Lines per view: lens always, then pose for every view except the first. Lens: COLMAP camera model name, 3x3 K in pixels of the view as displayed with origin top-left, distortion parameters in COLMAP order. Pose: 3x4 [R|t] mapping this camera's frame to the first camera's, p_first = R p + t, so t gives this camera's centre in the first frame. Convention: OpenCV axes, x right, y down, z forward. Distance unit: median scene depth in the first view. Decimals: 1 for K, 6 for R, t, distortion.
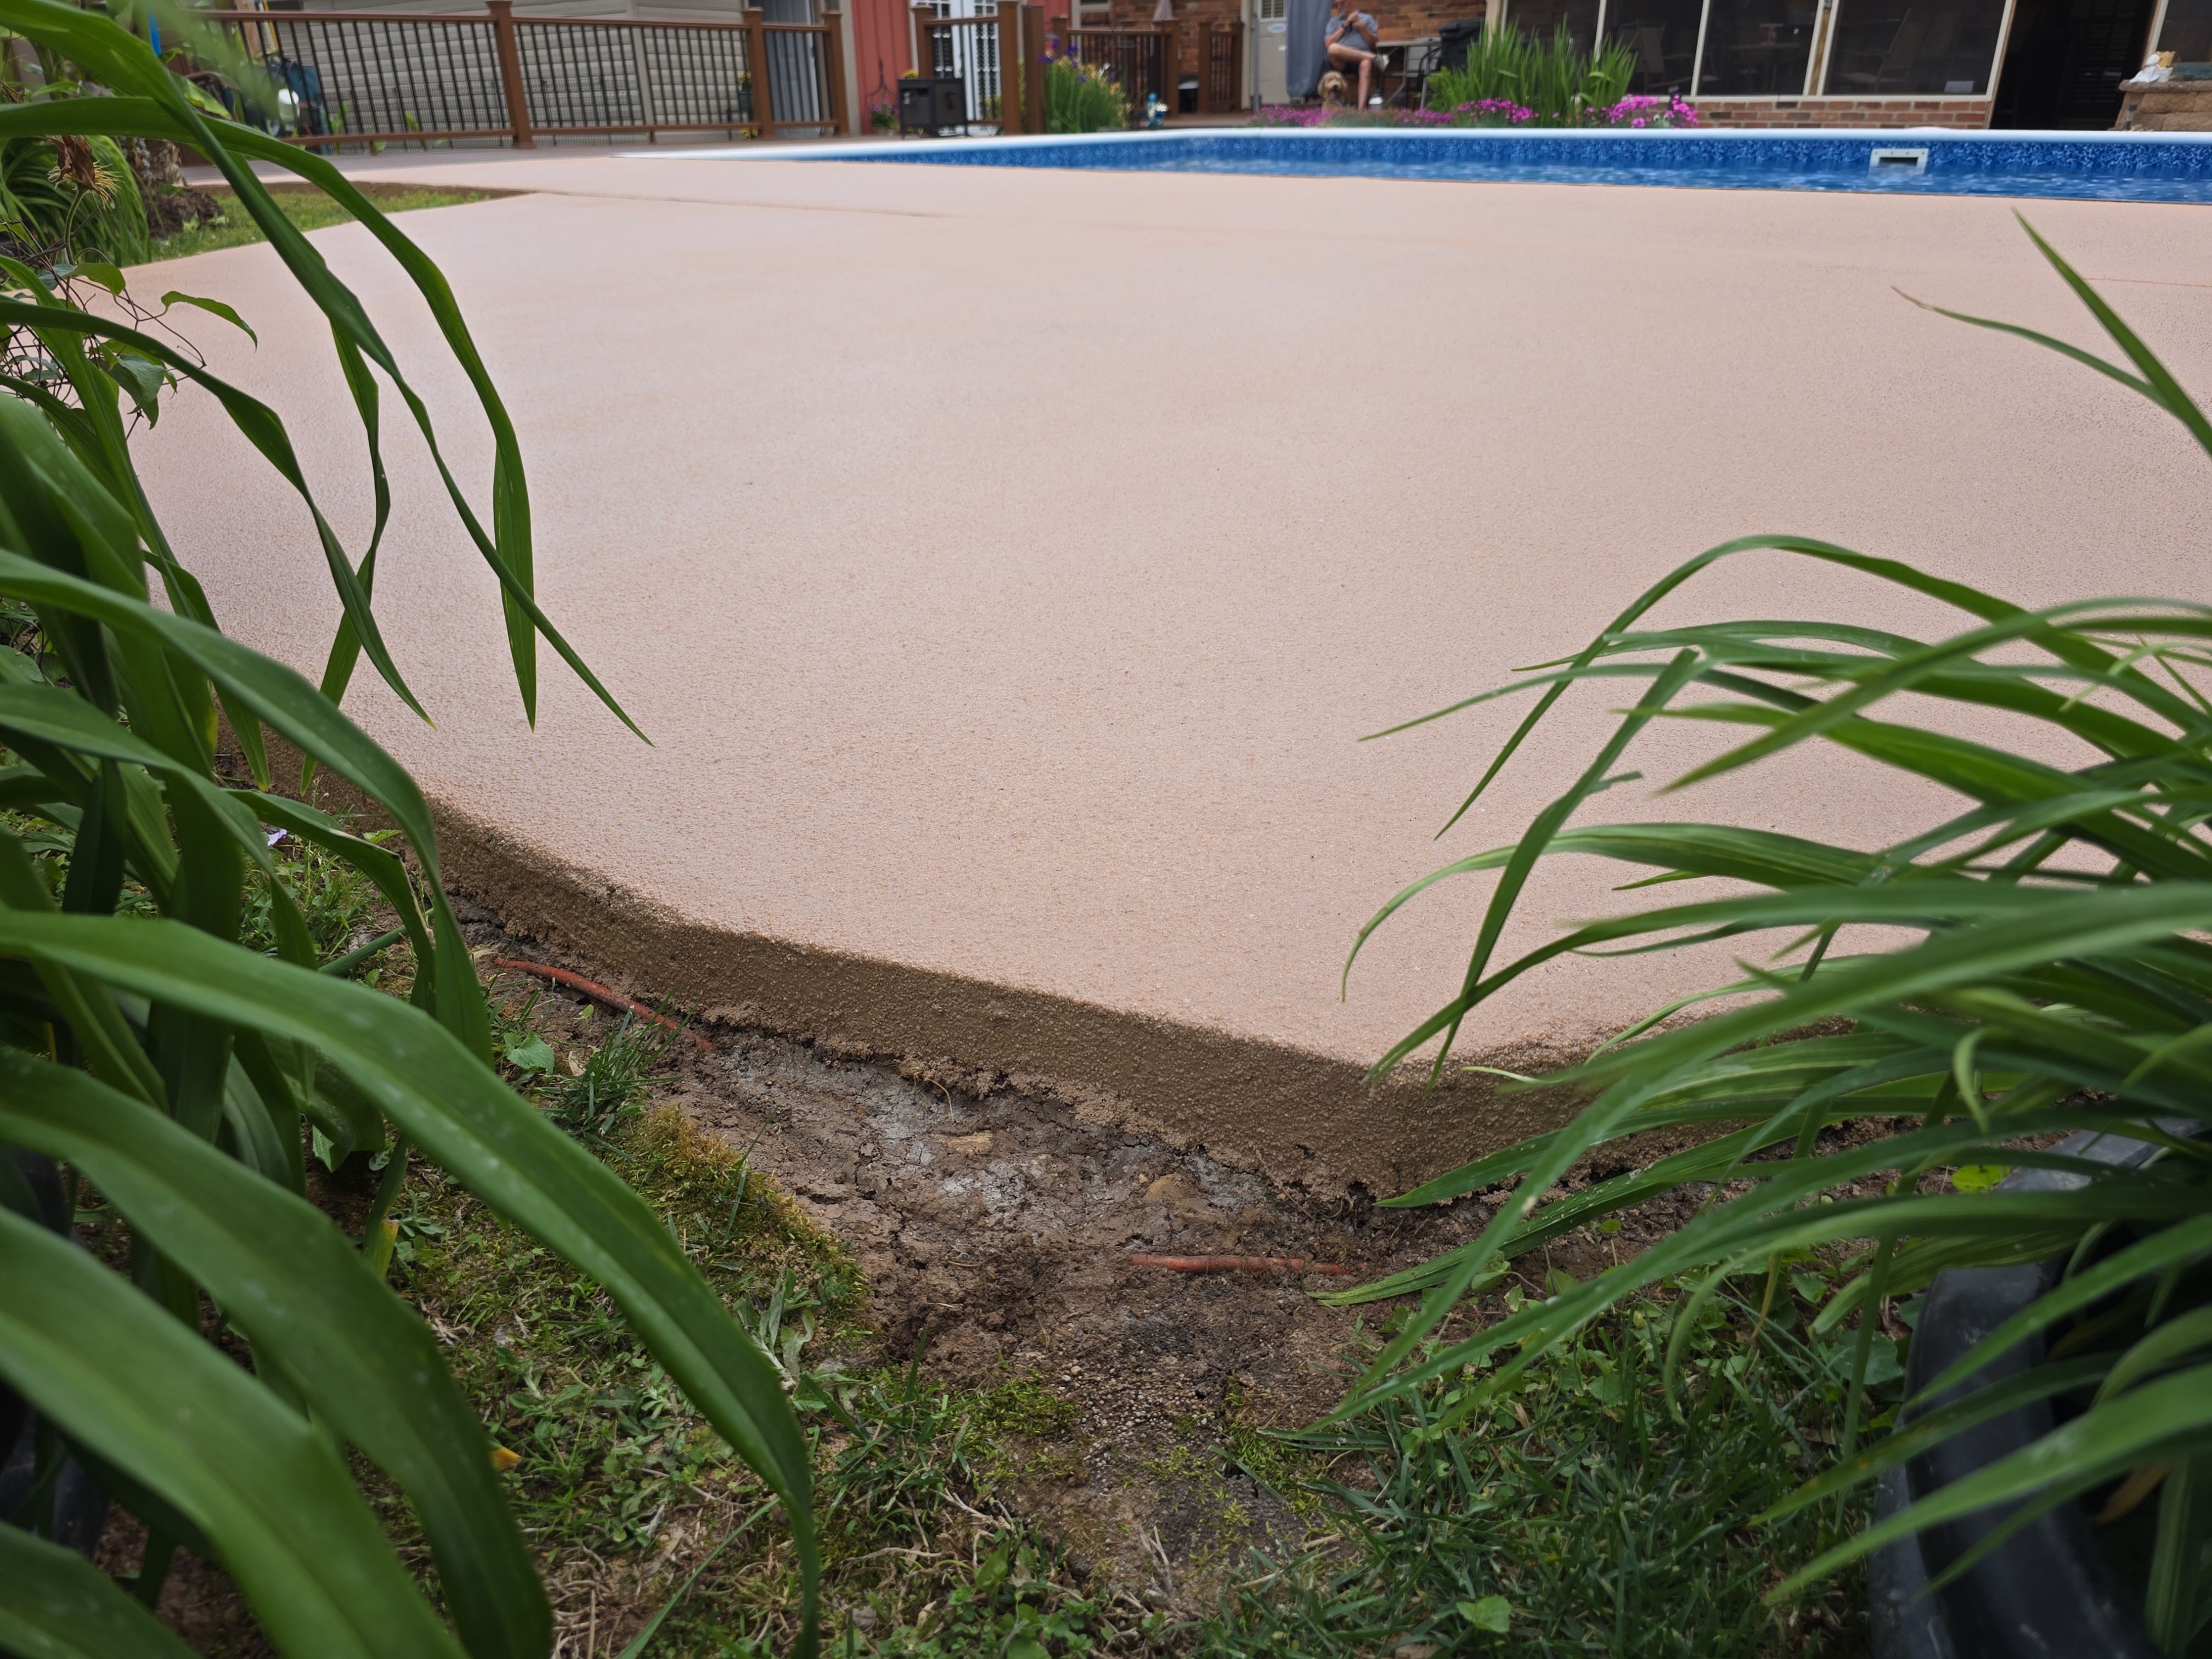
lens RADIAL K [[1482.6, 0, 1105.1], [0, 1482.6, 830.7], [0, 0, 1]] dist [0.044615, -0.043760]
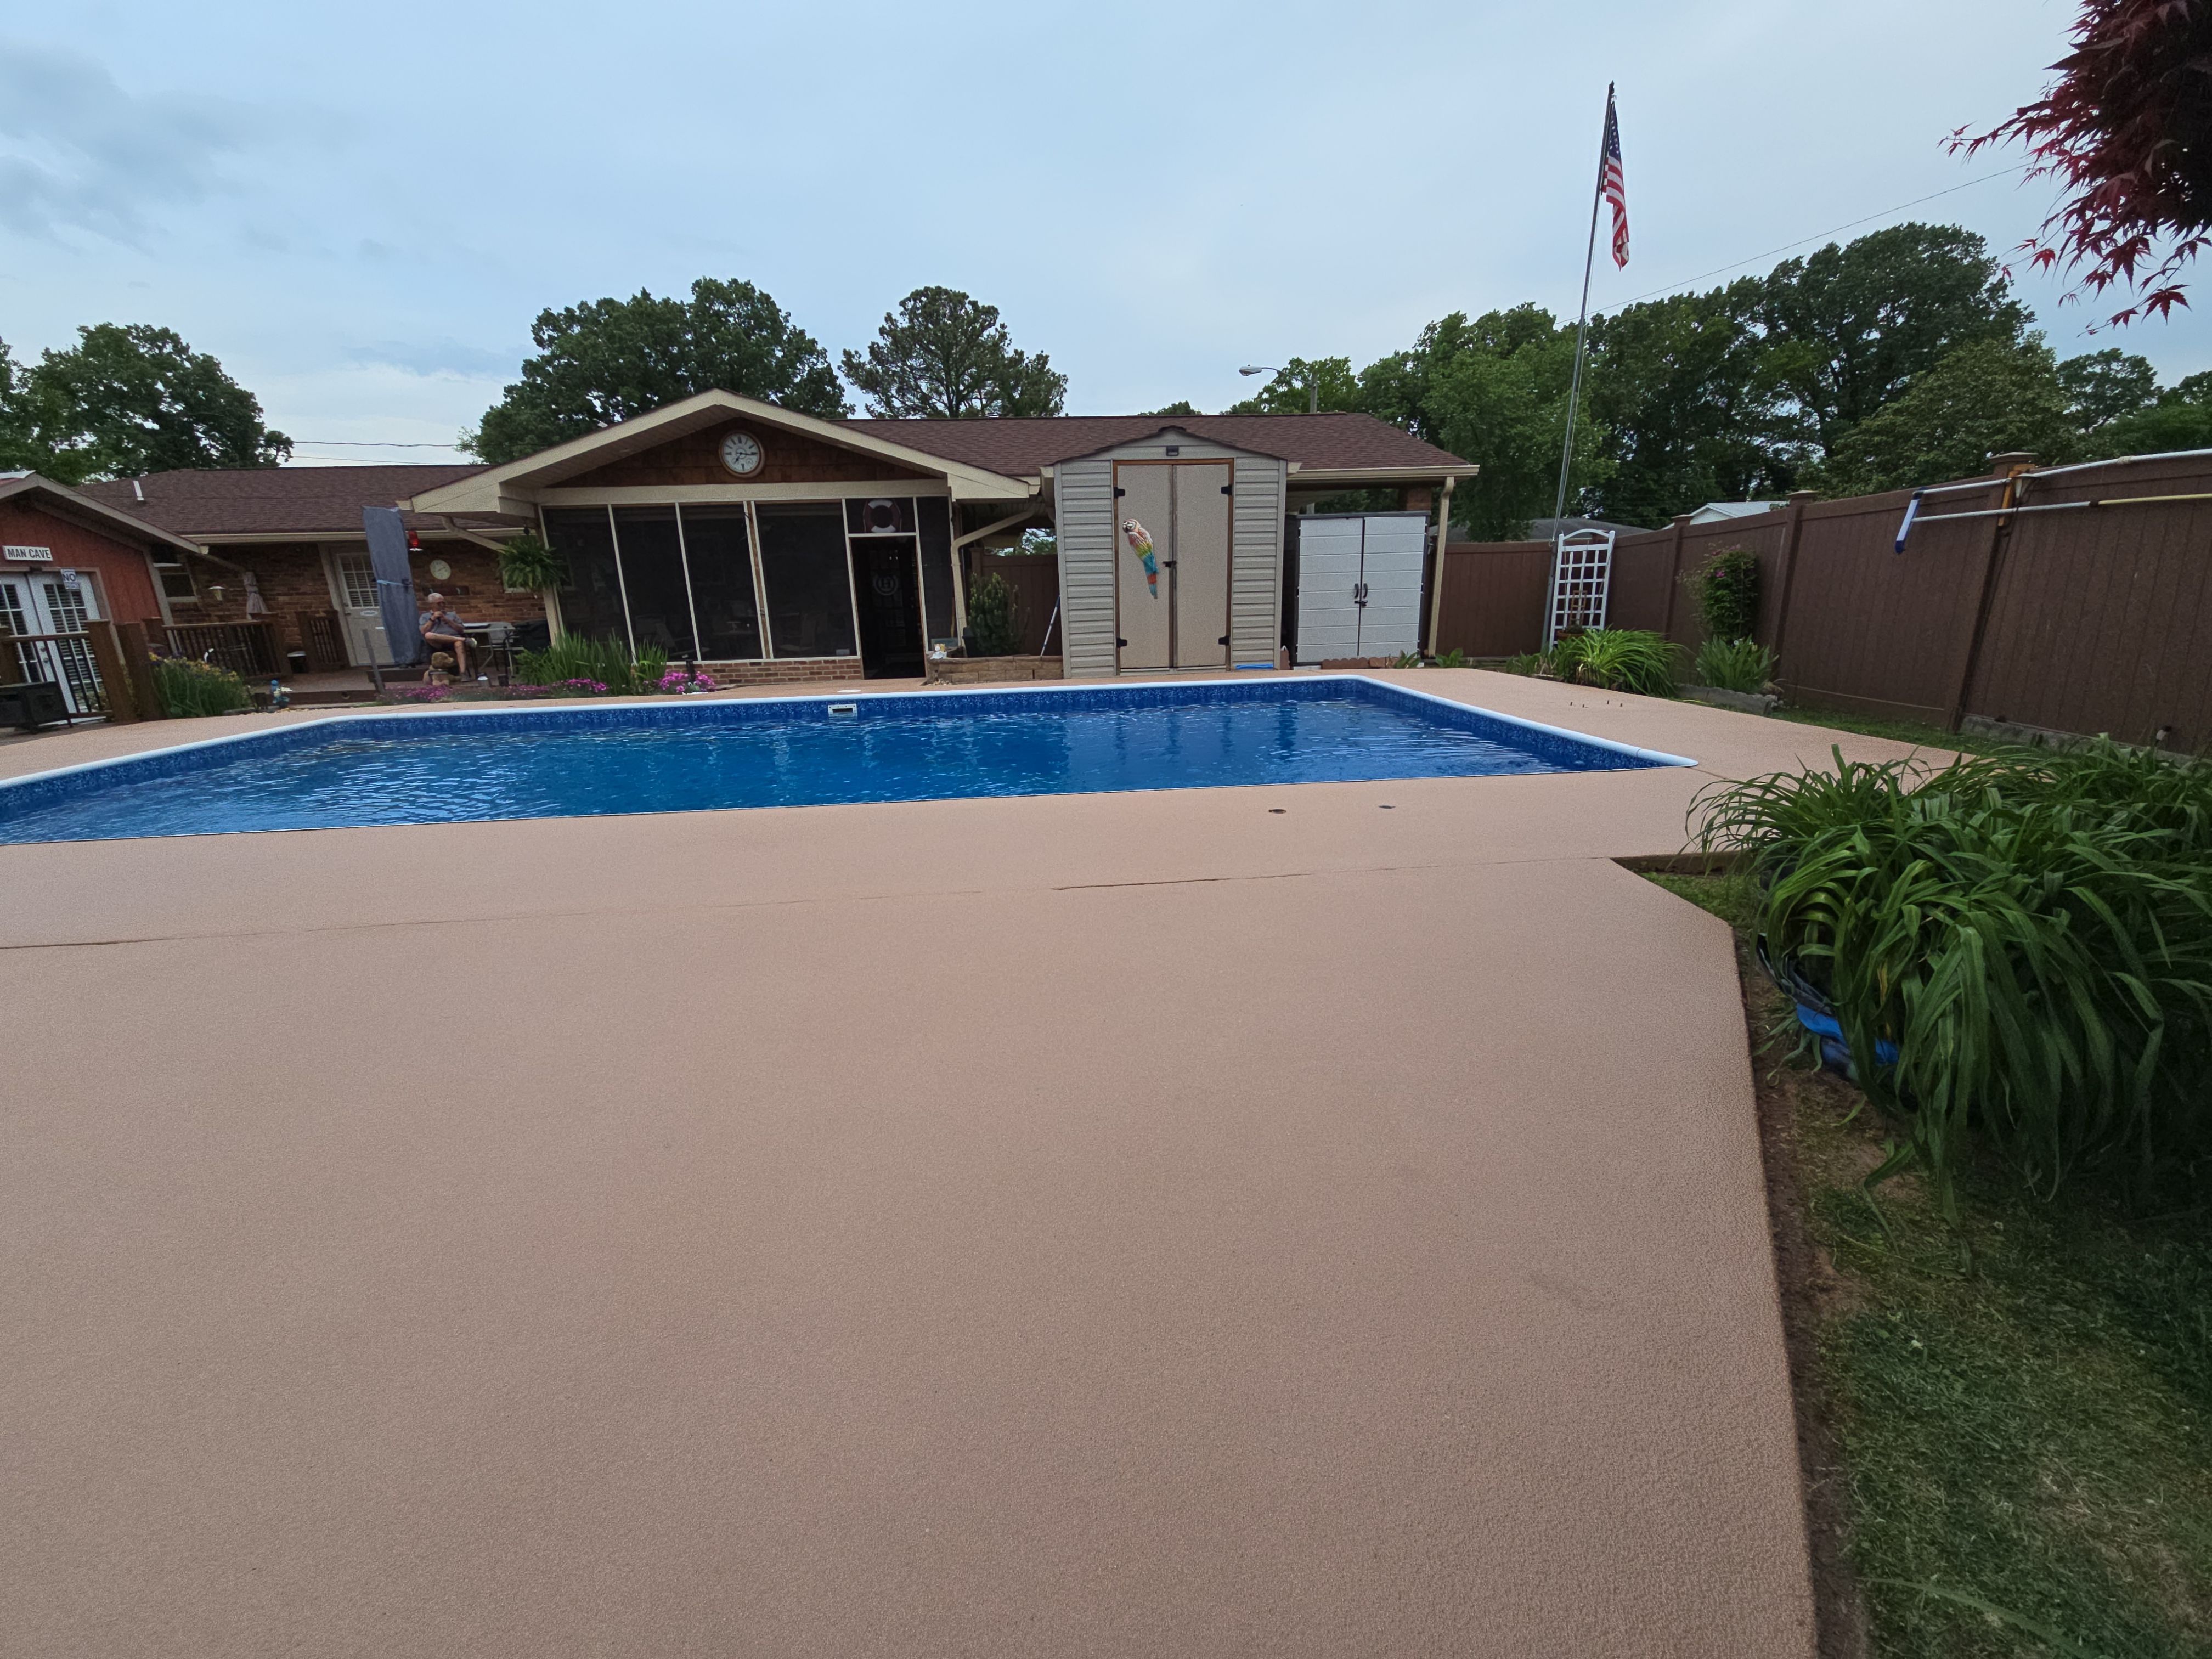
lens RADIAL K [[890.5, 0, 1100.8], [0, 890.5, 834.5], [0, 0, 1]] dist [0.005267, -0.006712]
pose [[0.706404, -0.193517, 0.680841, -0.014174], [0.332949, 0.939683, -0.078363, -0.075505], [-0.624610, 0.282041, 0.728227, 0.033150]]
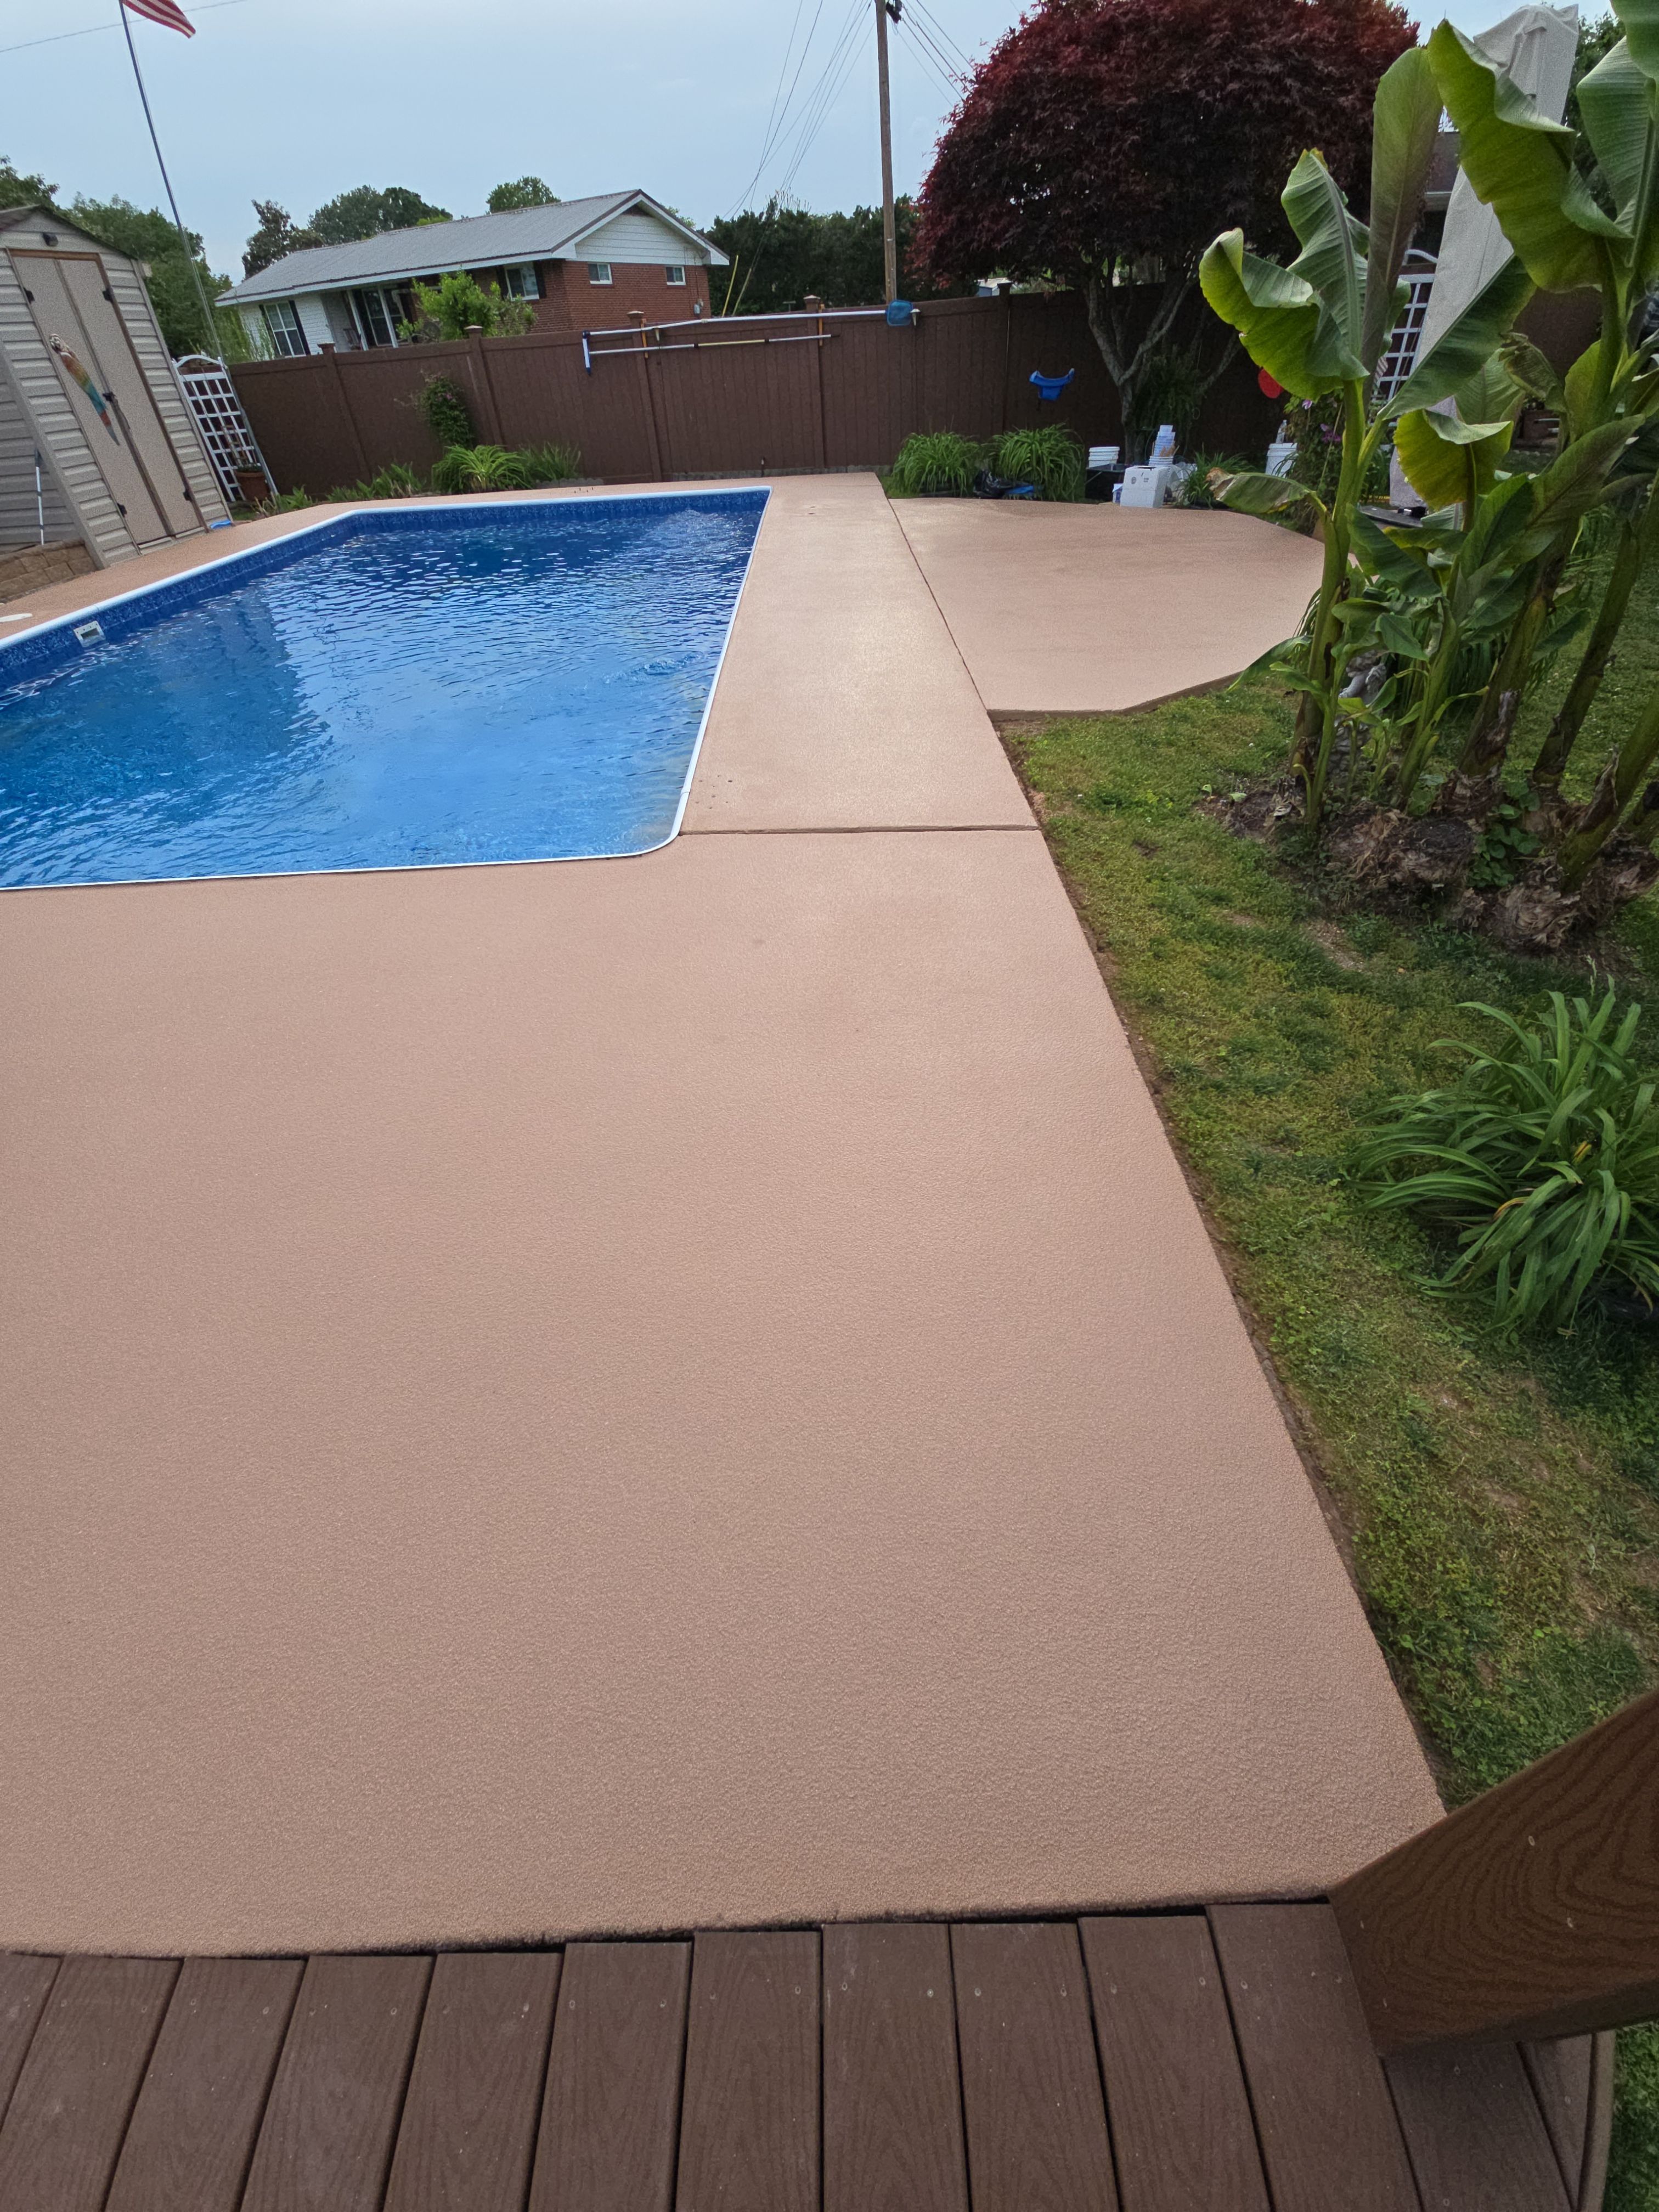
lens RADIAL K [[890.5, 0, 826.3], [0, 890.5, 1100.9], [0, 0, 1]] dist [0.005267, -0.006712]
pose [[-0.645257, -0.460295, 0.609731, -0.401891], [0.390736, 0.486986, 0.781134, -0.410778], [-0.656482, 0.742276, -0.134378, 0.661299]]
